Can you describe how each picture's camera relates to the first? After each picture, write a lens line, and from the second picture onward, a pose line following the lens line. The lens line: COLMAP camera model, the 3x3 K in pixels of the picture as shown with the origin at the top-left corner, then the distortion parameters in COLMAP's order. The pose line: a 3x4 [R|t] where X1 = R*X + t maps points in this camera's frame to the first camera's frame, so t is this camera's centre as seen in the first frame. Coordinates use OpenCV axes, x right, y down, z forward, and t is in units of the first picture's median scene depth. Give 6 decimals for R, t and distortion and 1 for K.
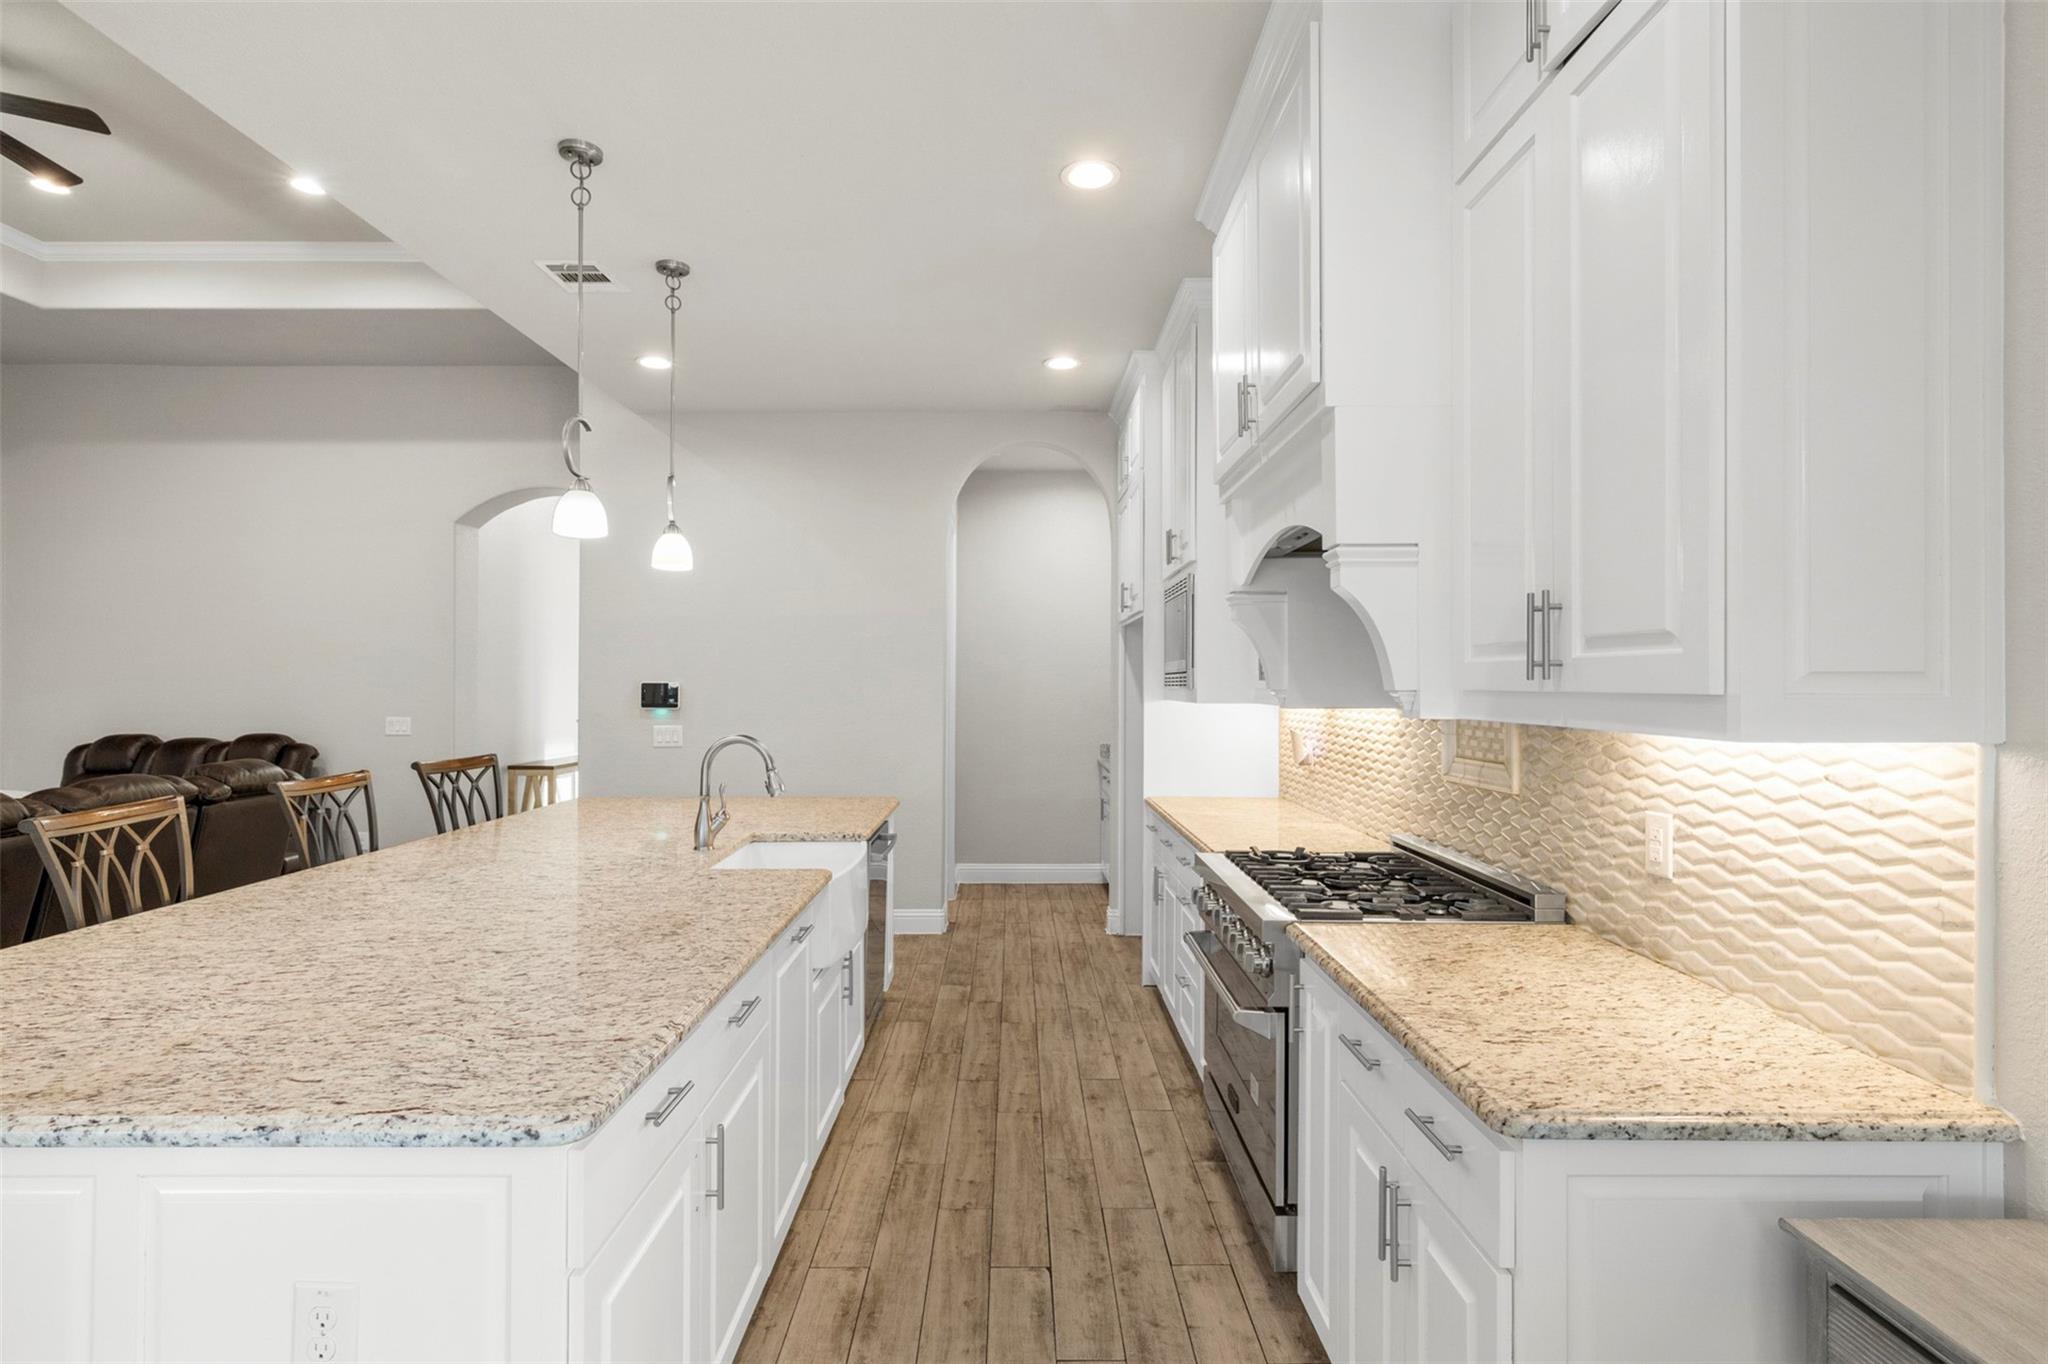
lens RADIAL K [[991.8, 0, 1020.6], [0, 991.8, 679.0], [0, 0, 1]] dist [0.000693, -0.000353]
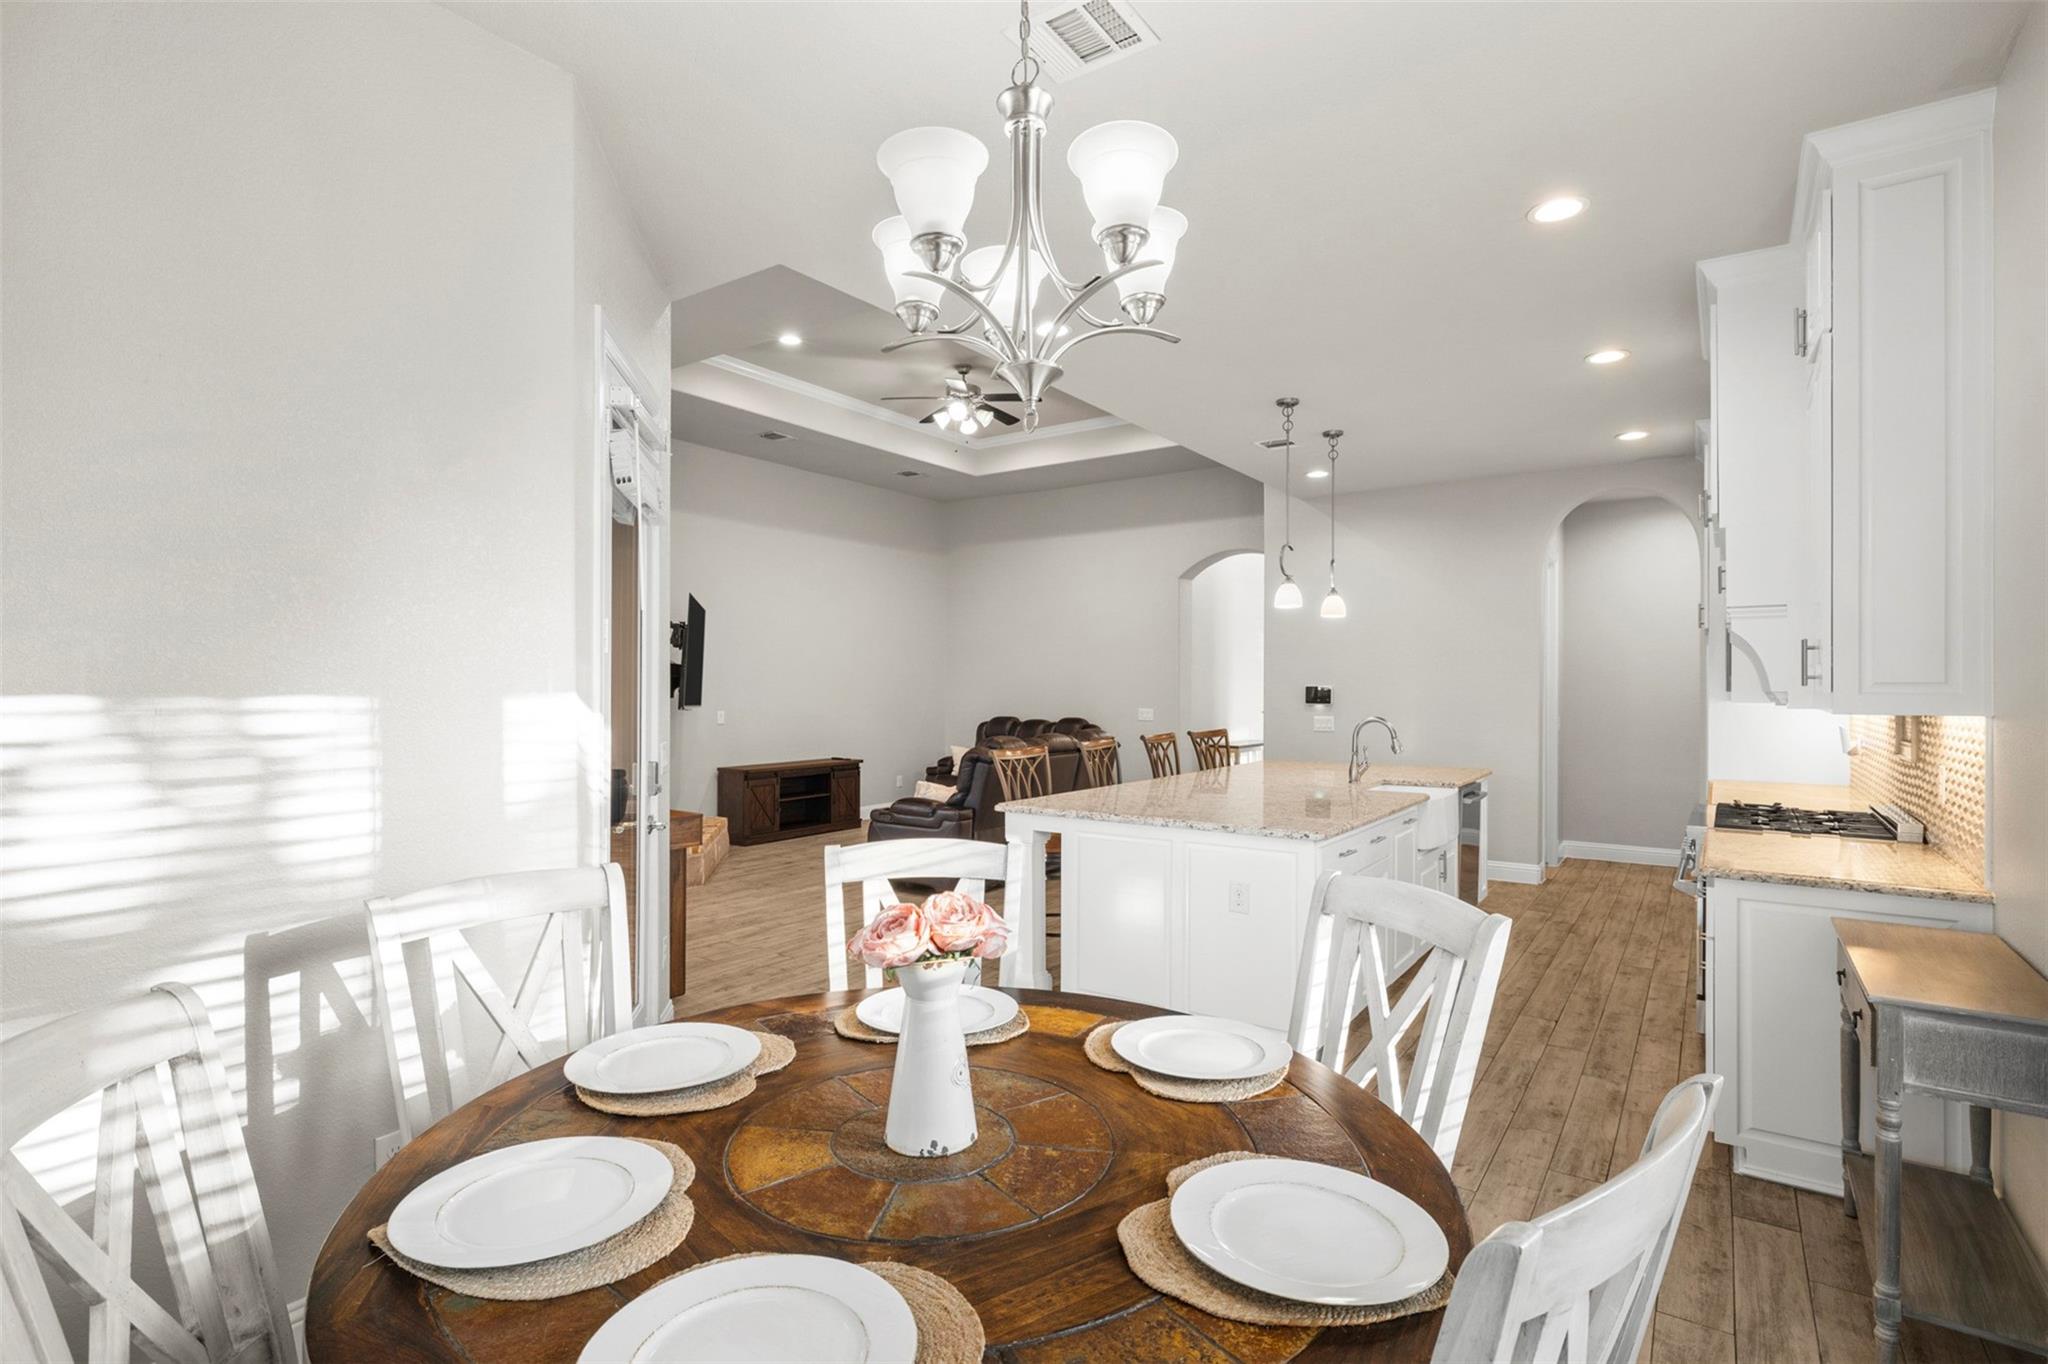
lens RADIAL K [[991.8, 0, 1033.3], [0, 991.8, 681.1], [0, 0, 1]] dist [0.000693, -0.000353]
pose [[0.821780, -0.002196, -0.569801, 0.129081], [0.001900, 0.999998, -0.001114, -0.003210], [0.569802, -0.000167, 0.821782, -0.463582]]
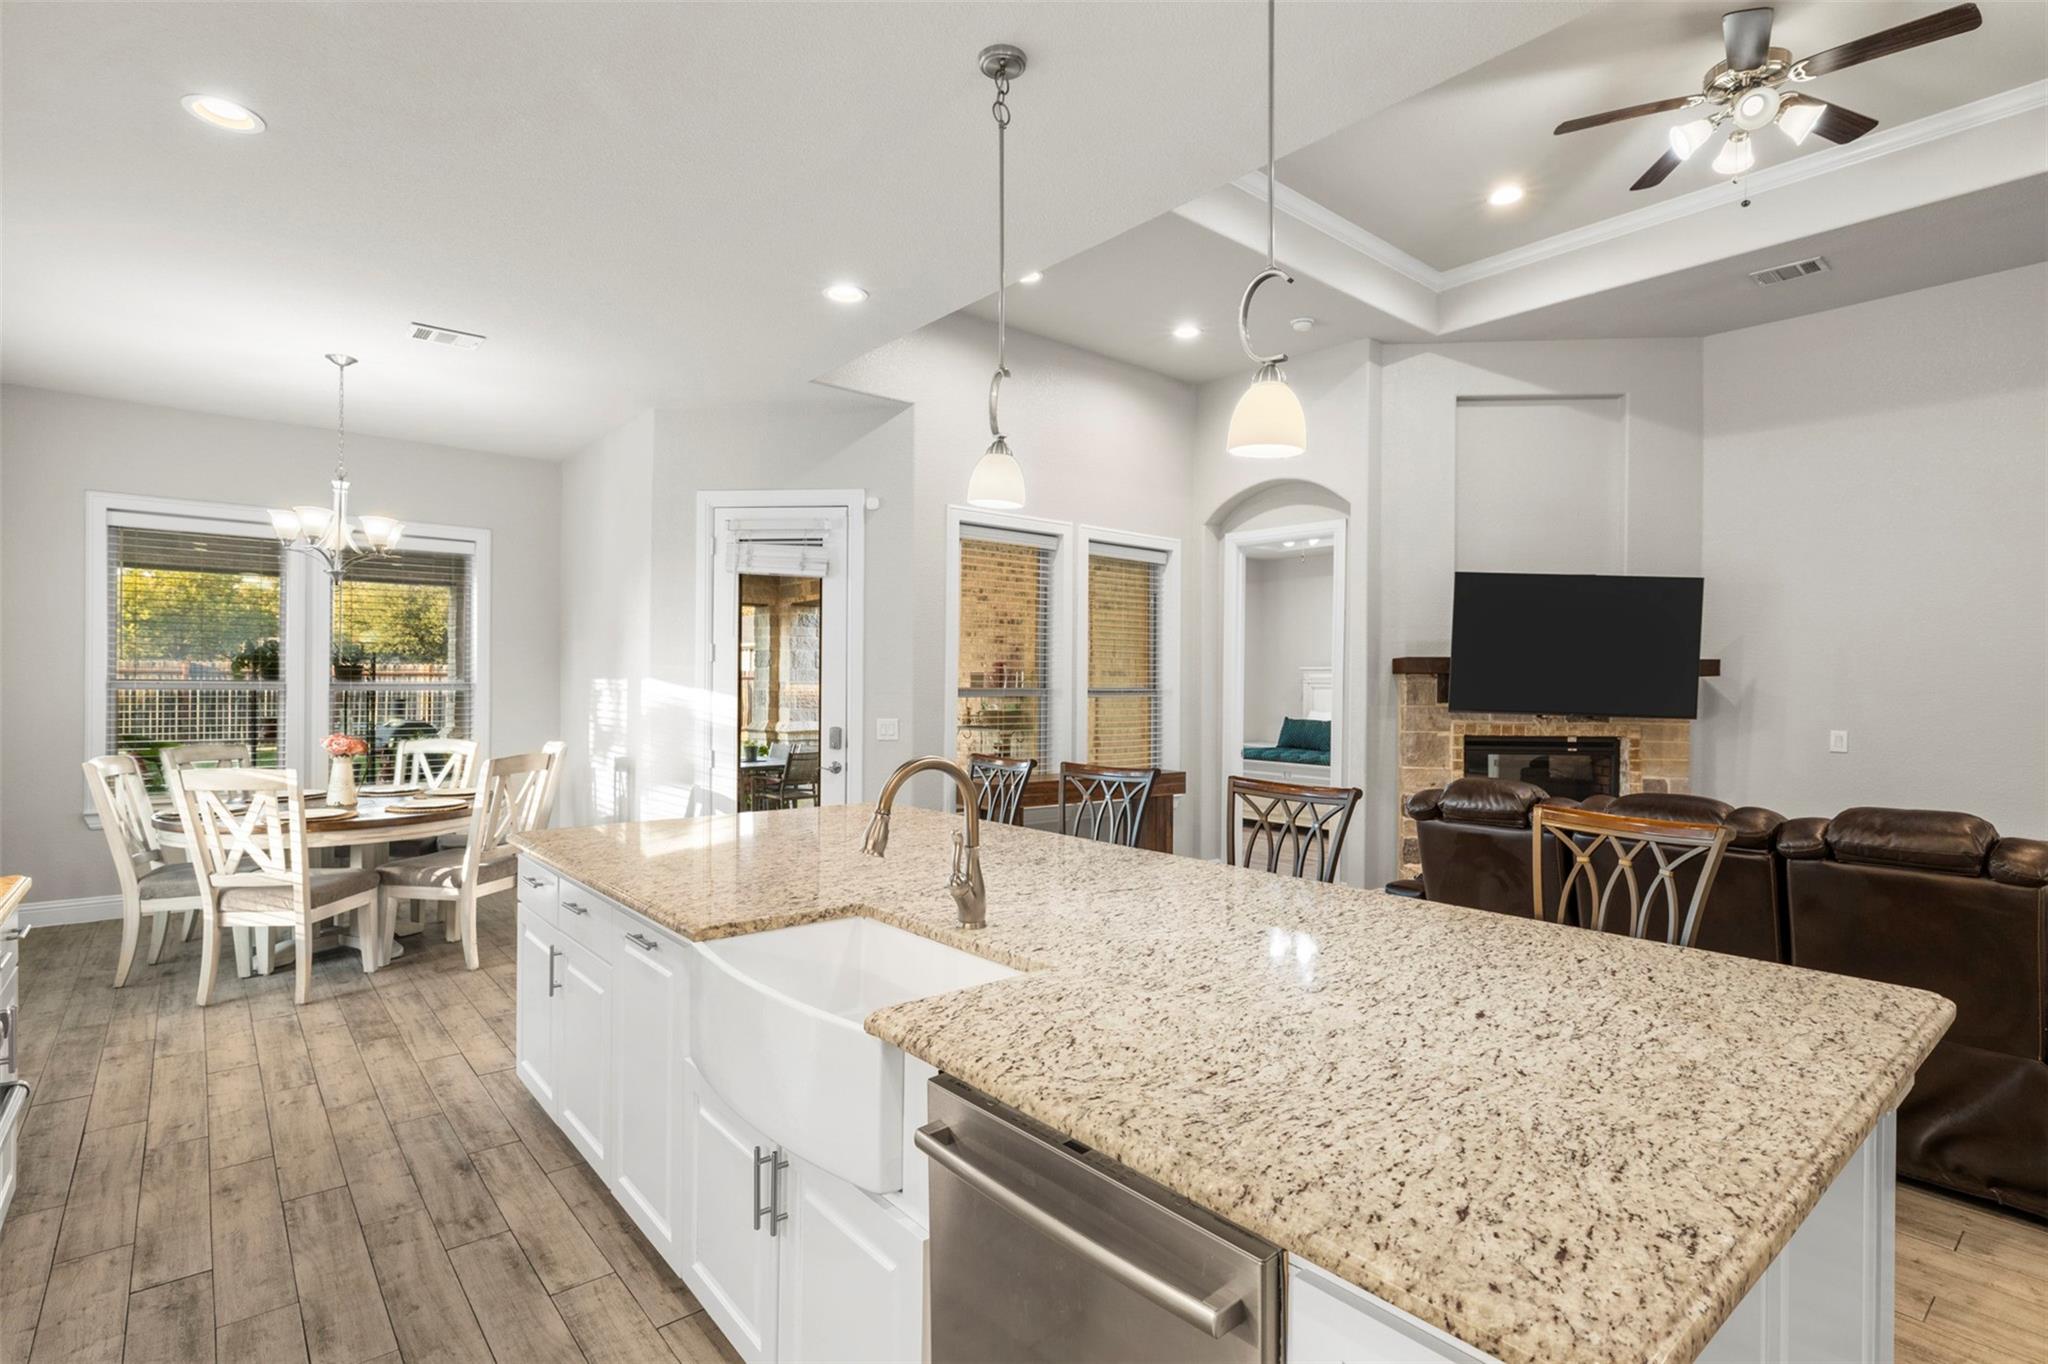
lens RADIAL K [[991.8, 0, 1023.0], [0, 991.8, 679.7], [0, 0, 1]] dist [0.000693, -0.000353]
pose [[-0.768267, -0.007575, -0.640084, 0.068384], [-0.010079, 0.999949, 0.000263, 0.000883], [0.640050, 0.006654, -0.768305, 0.666789]]
